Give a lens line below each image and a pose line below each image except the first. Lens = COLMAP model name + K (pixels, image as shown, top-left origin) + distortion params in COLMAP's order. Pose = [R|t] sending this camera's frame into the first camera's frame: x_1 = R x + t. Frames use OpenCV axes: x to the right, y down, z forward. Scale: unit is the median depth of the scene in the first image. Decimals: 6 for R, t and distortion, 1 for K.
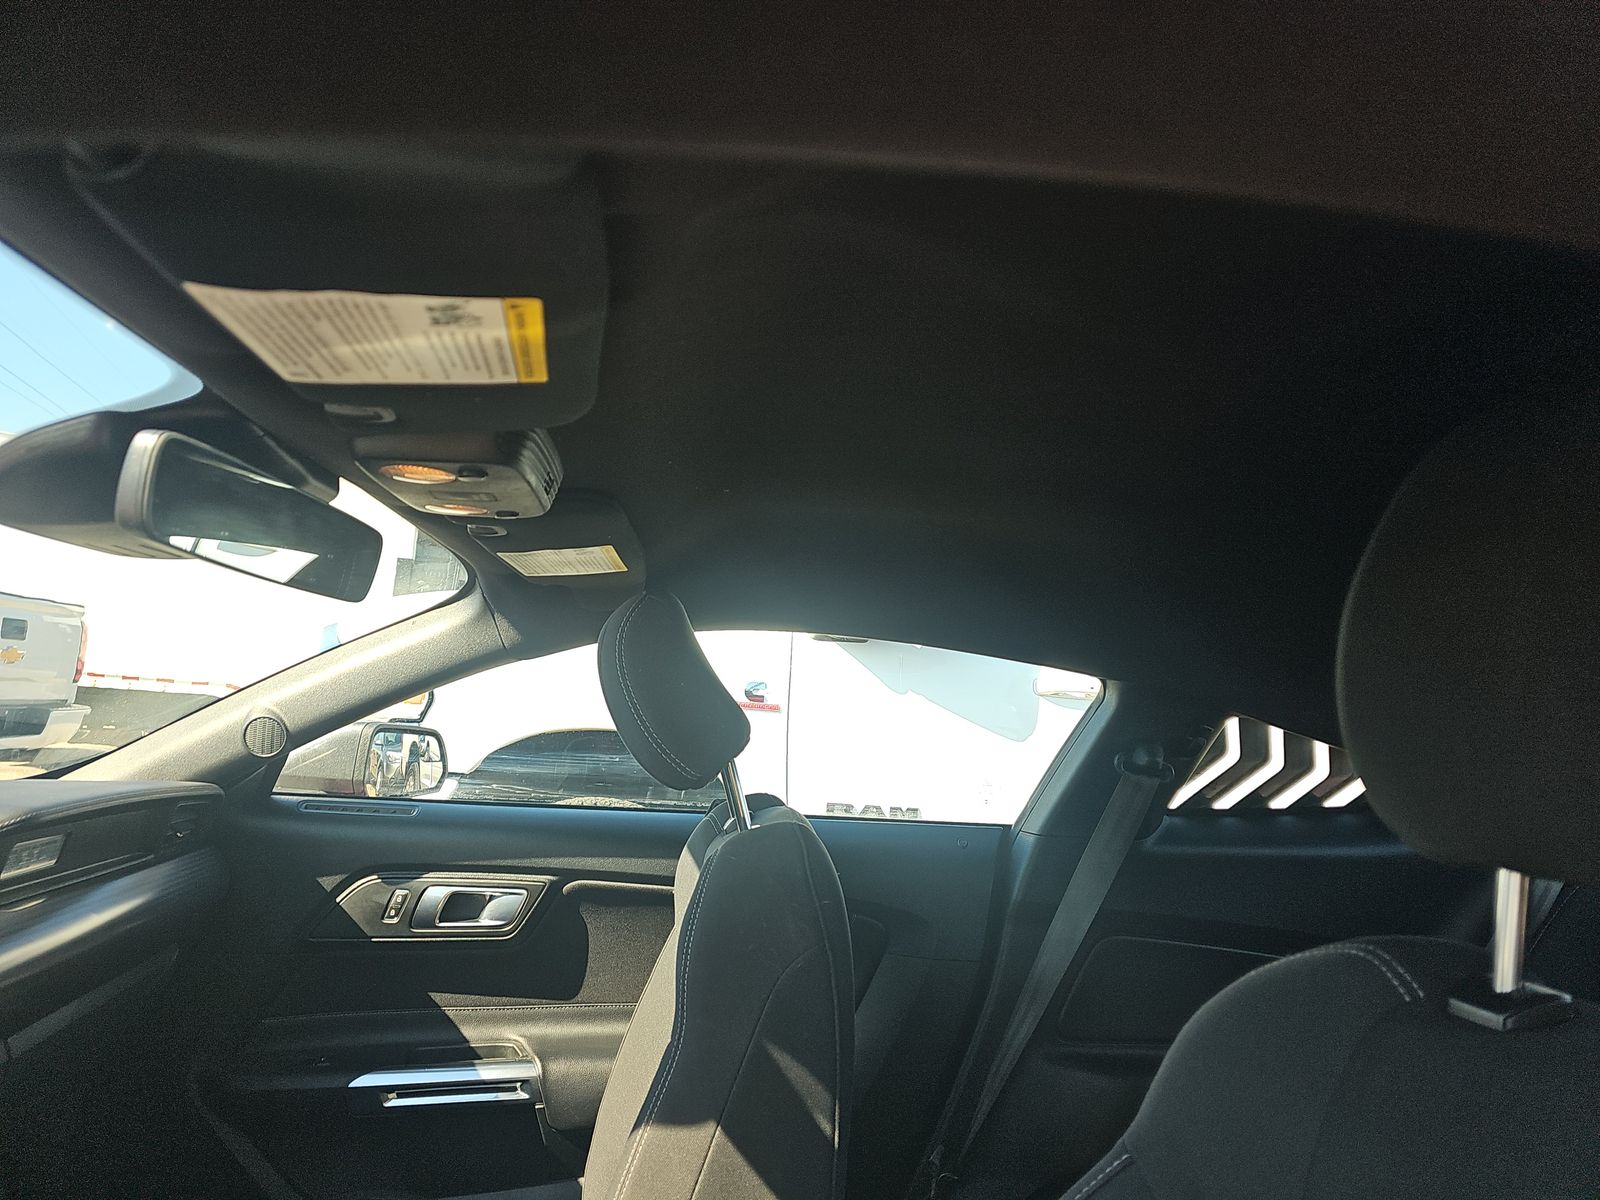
lens RADIAL K [[1080.4, 0, 803.0], [0, 1080.4, 600.4], [0, 0, 1]] dist [0.030604, -0.006943]
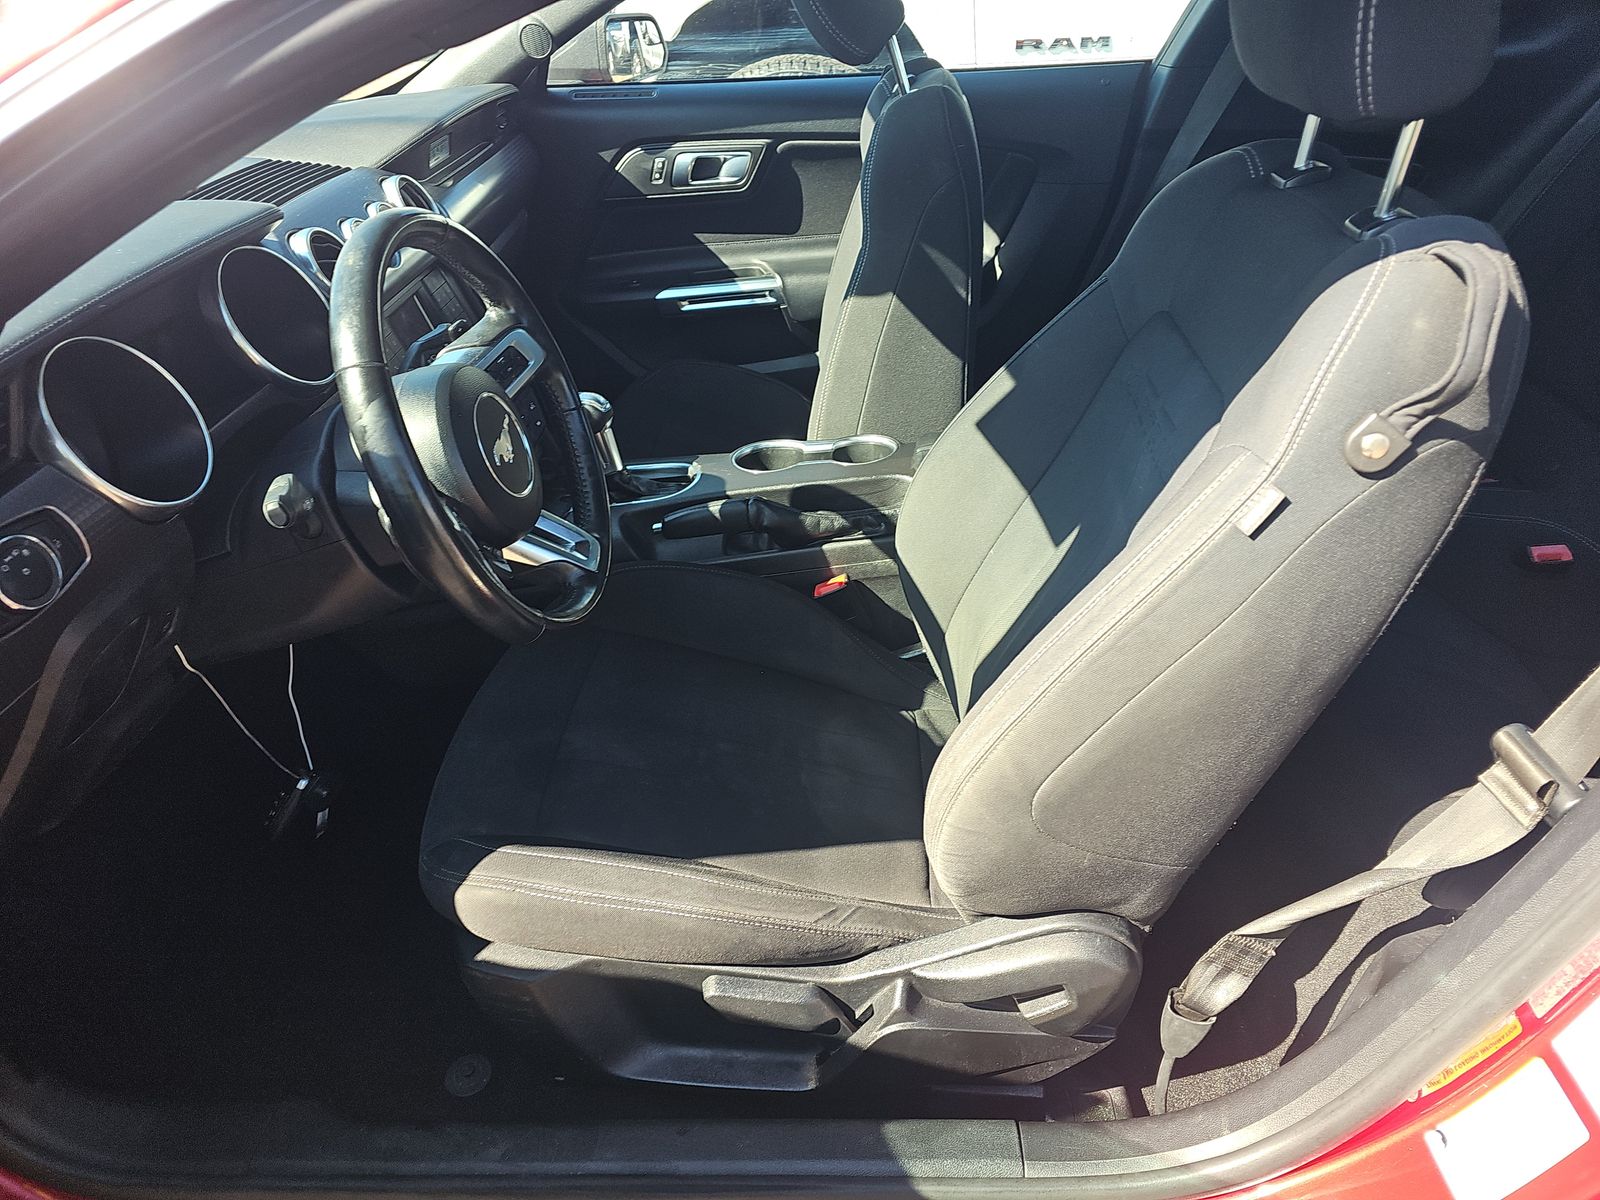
lens RADIAL K [[1080.4, 0, 835.8], [0, 1080.4, 598.9], [0, 0, 1]] dist [0.030604, -0.006943]
pose [[0.985699, -0.004197, -0.168466, 0.066845], [0.107131, 0.787285, 0.607212, -0.095049], [0.130082, -0.616575, 0.776475, -0.344124]]
